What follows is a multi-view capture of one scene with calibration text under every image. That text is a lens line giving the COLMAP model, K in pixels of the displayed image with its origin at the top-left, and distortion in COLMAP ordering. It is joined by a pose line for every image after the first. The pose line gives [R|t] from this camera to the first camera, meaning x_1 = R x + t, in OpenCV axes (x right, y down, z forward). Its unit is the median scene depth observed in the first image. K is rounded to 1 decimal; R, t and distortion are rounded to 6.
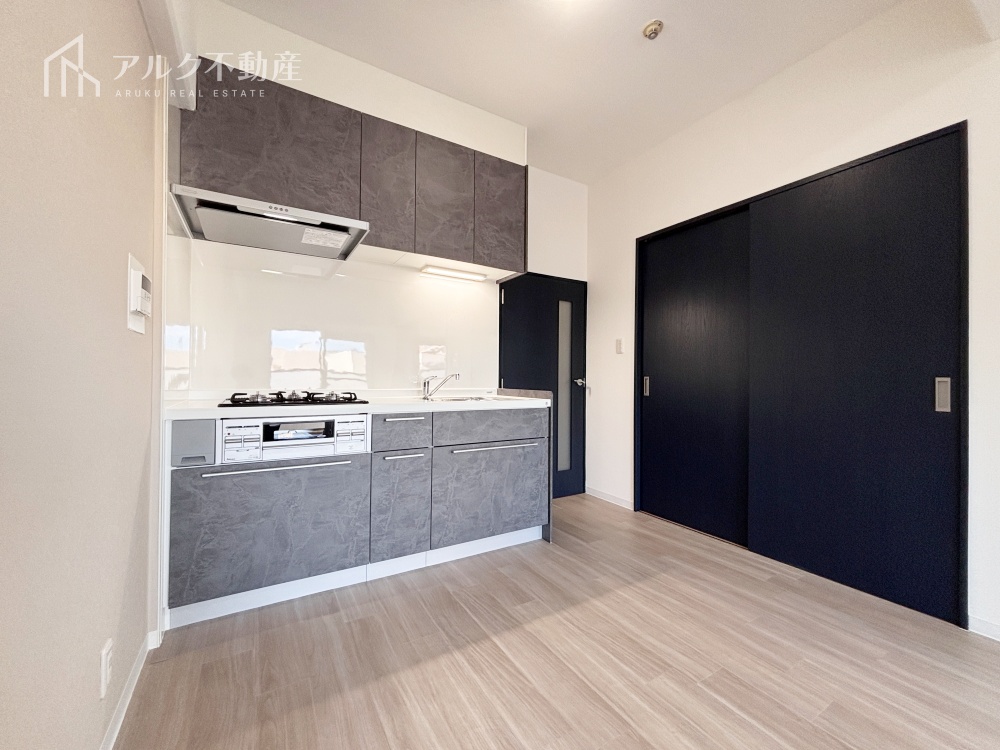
lens RADIAL K [[403.0, 0, 498.4], [0, 403.0, 374.5], [0, 0, 1]] dist [0.002811, -0.000870]
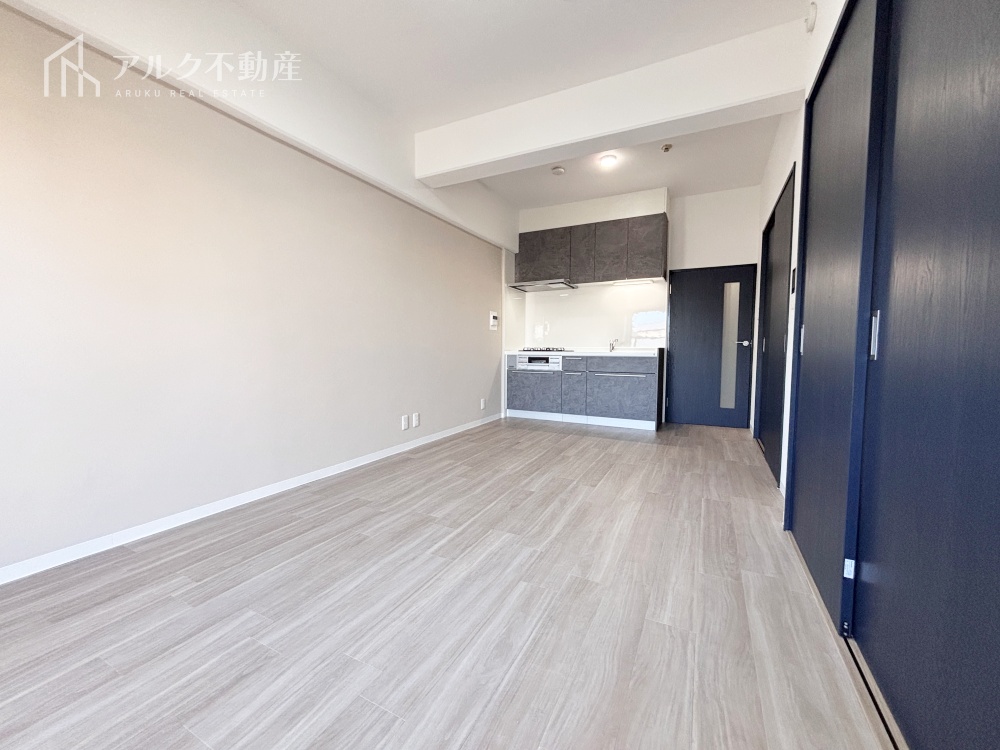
lens RADIAL K [[403.0, 0, 493.5], [0, 403.0, 381.7], [0, 0, 1]] dist [0.002811, -0.000870]
pose [[0.510830, 0.062629, -0.857397, 1.560400], [0.009923, 0.996847, 0.078728, 0.053903], [0.859625, -0.048725, 0.508598, -0.635179]]
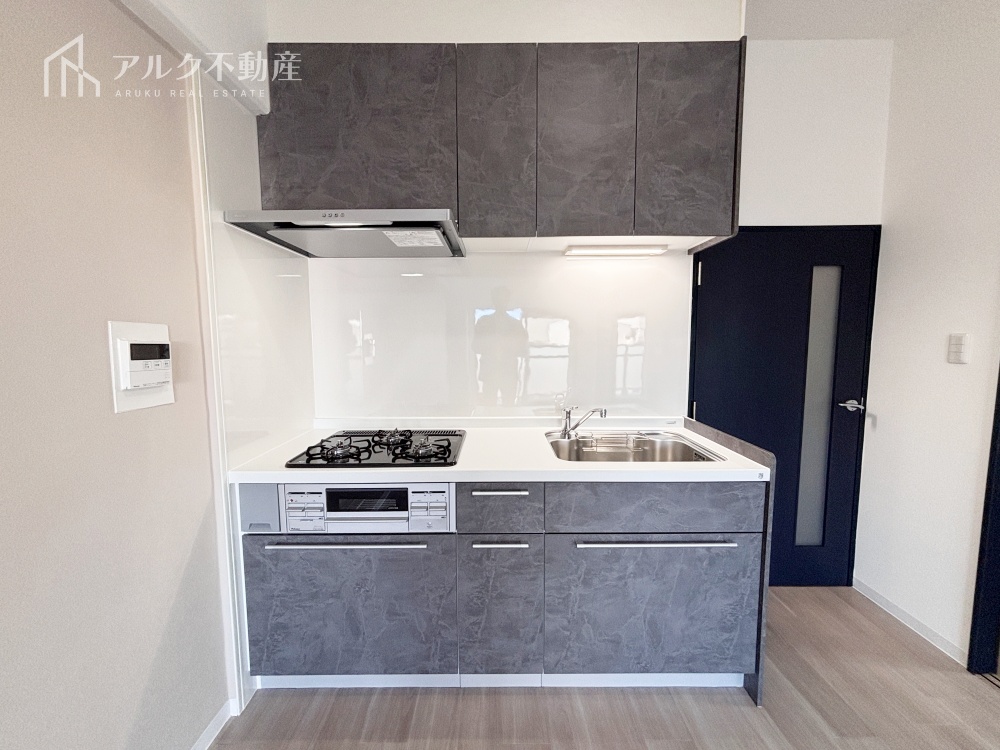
lens RADIAL K [[403.0, 0, 497.8], [0, 403.0, 373.4], [0, 0, 1]] dist [0.002811, -0.000870]
pose [[0.855867, 0.034656, -0.516034, 0.109710], [0.016037, 0.995494, 0.093454, -0.154234], [0.516948, -0.088260, 0.851455, 0.415640]]
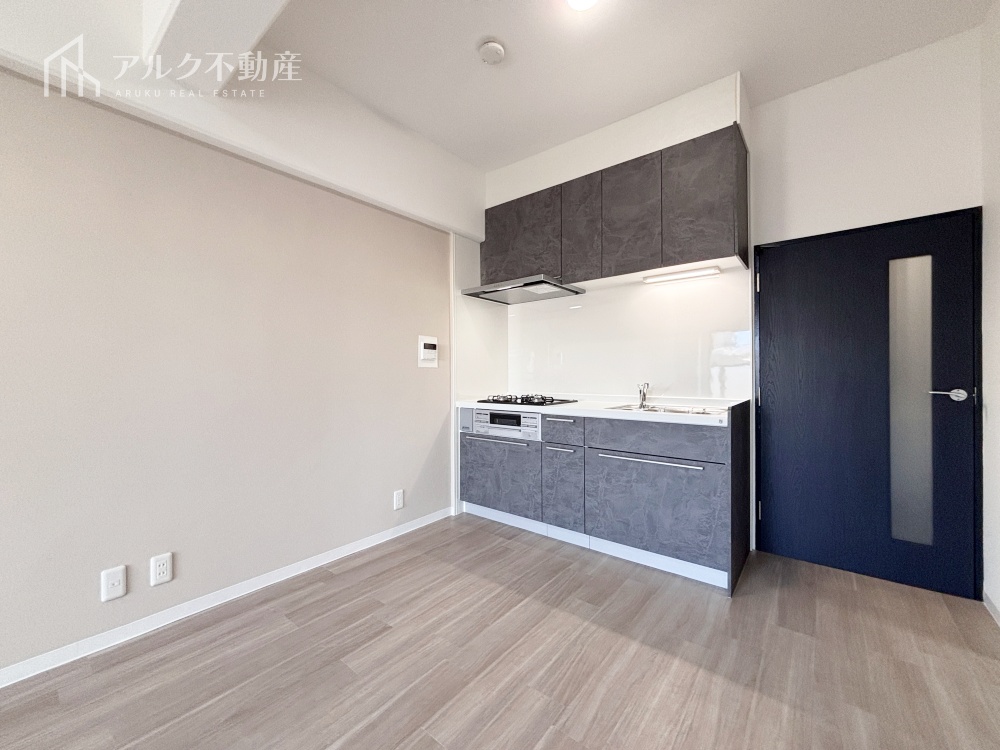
lens RADIAL K [[403.0, 0, 499.0], [0, 403.0, 376.0], [0, 0, 1]] dist [0.002811, -0.000870]
pose [[0.339278, -0.005784, -0.940668, 0.873455], [0.016653, 0.999861, -0.000141, -0.031058], [0.940539, -0.015617, 0.339328, 0.377373]]
